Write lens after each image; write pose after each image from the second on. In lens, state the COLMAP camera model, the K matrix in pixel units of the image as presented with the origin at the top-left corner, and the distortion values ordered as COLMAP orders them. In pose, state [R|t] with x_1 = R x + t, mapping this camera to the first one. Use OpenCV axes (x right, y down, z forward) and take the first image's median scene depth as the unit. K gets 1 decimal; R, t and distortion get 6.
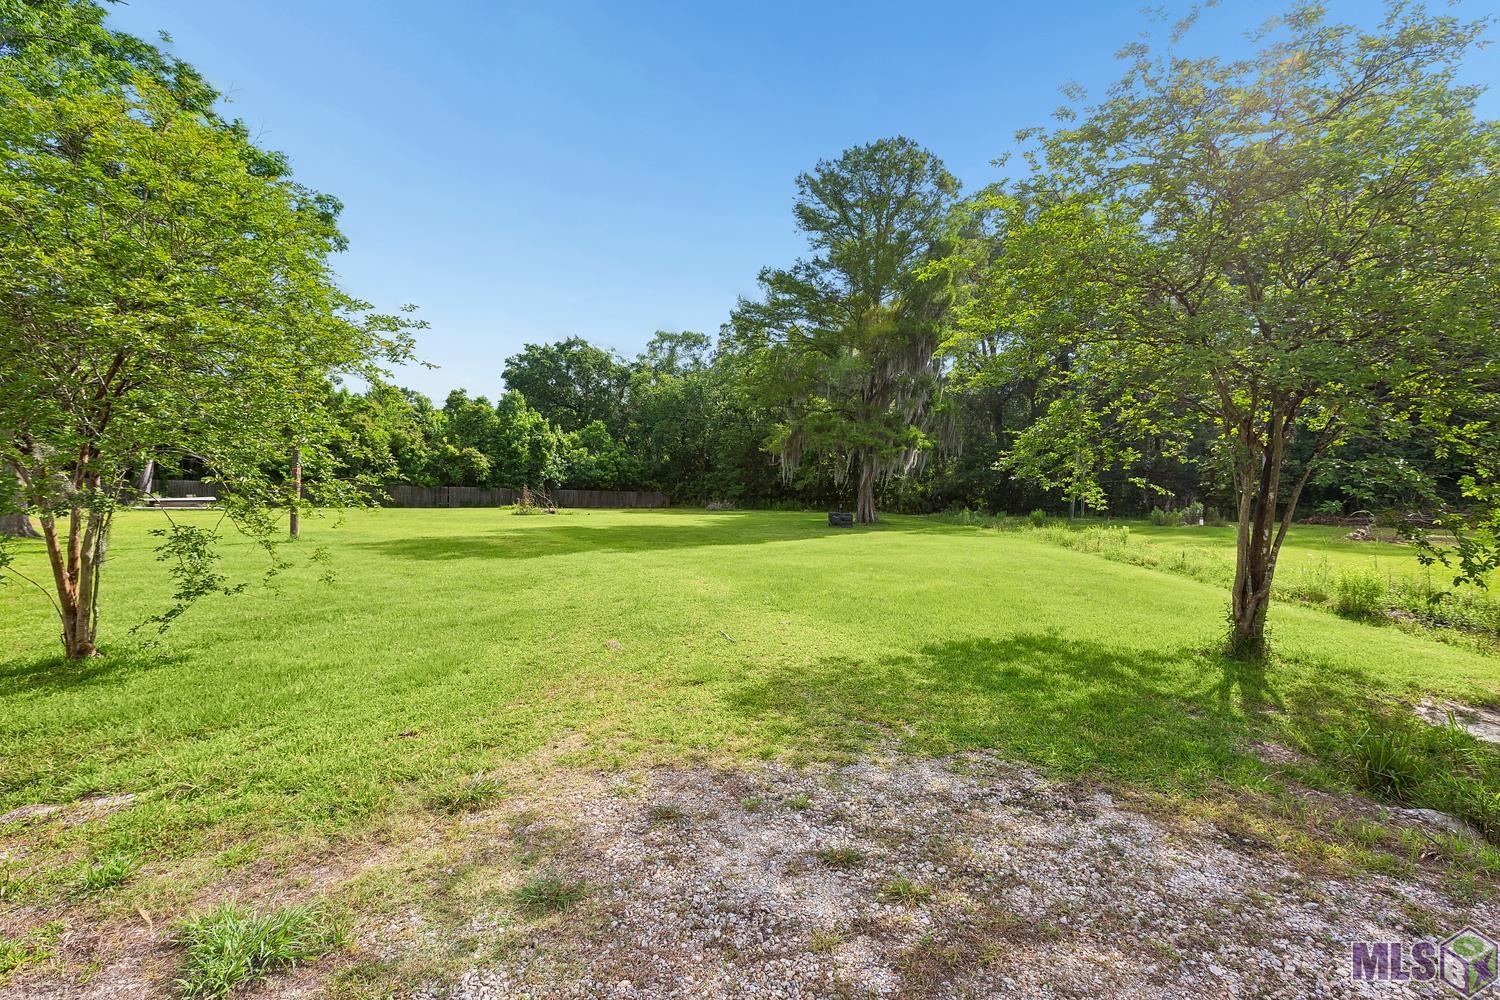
lens RADIAL K [[680.0, 0, 749.7], [0, 680.0, 481.4], [0, 0, 1]] dist [0.000236, 0.000067]
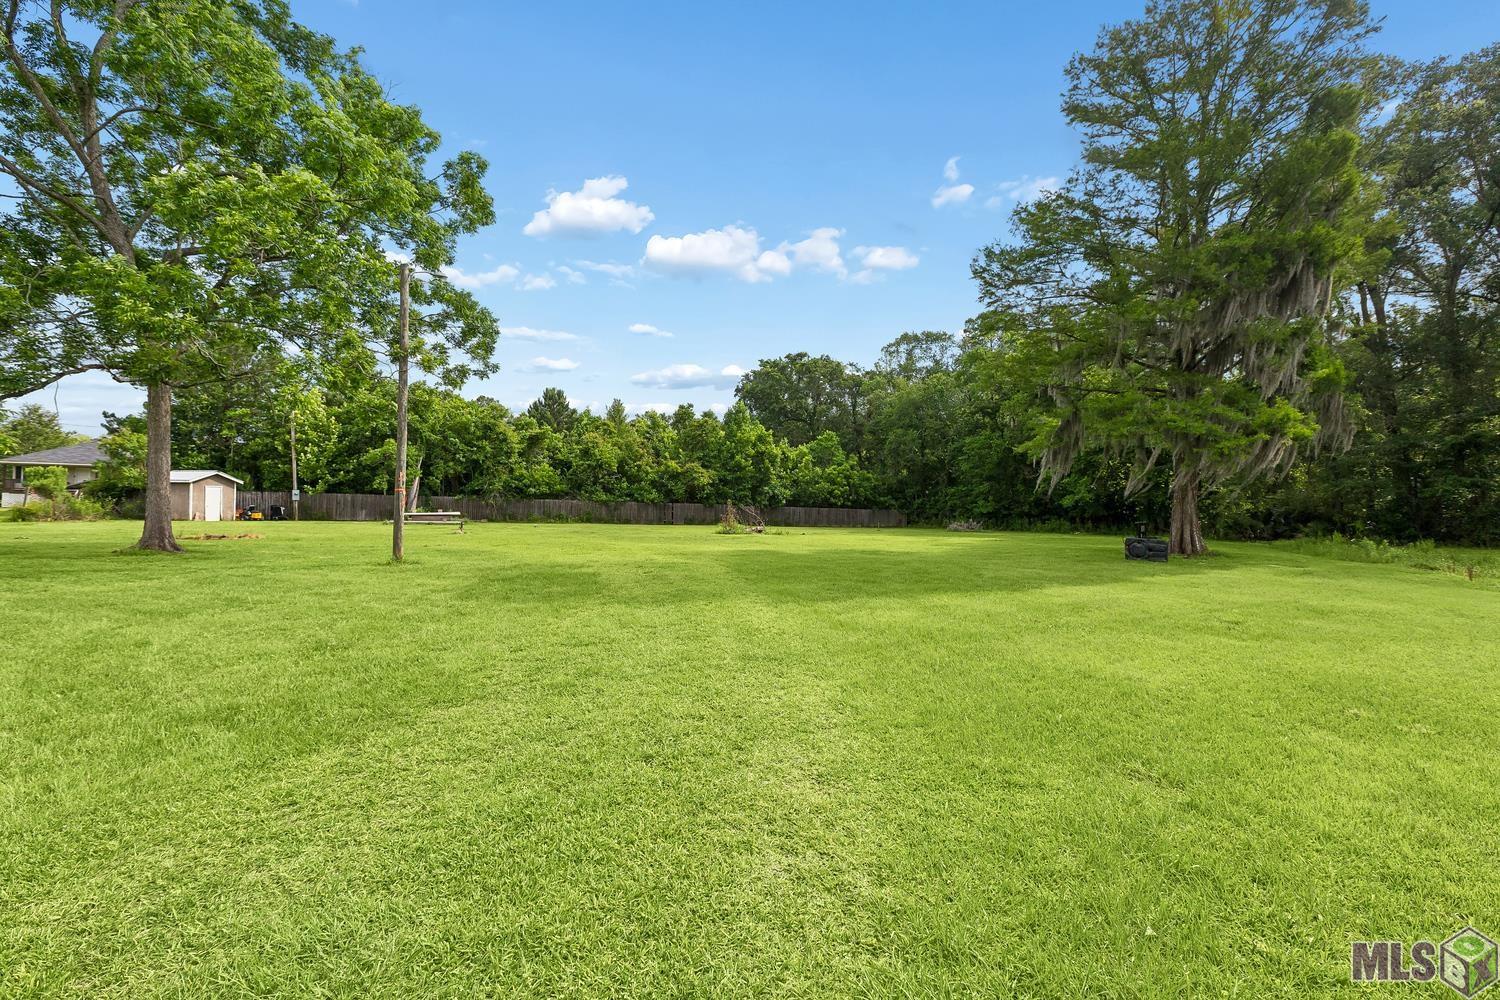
lens RADIAL K [[669.4, 0, 751.1], [0, 669.4, 490.5], [0, 0, 1]] dist [0.002136, 0.000012]
pose [[0.935635, -0.006531, -0.352910, 0.002316], [0.001180, 0.999881, -0.015375, 0.004546], [0.352968, 0.013969, 0.935531, 0.127683]]
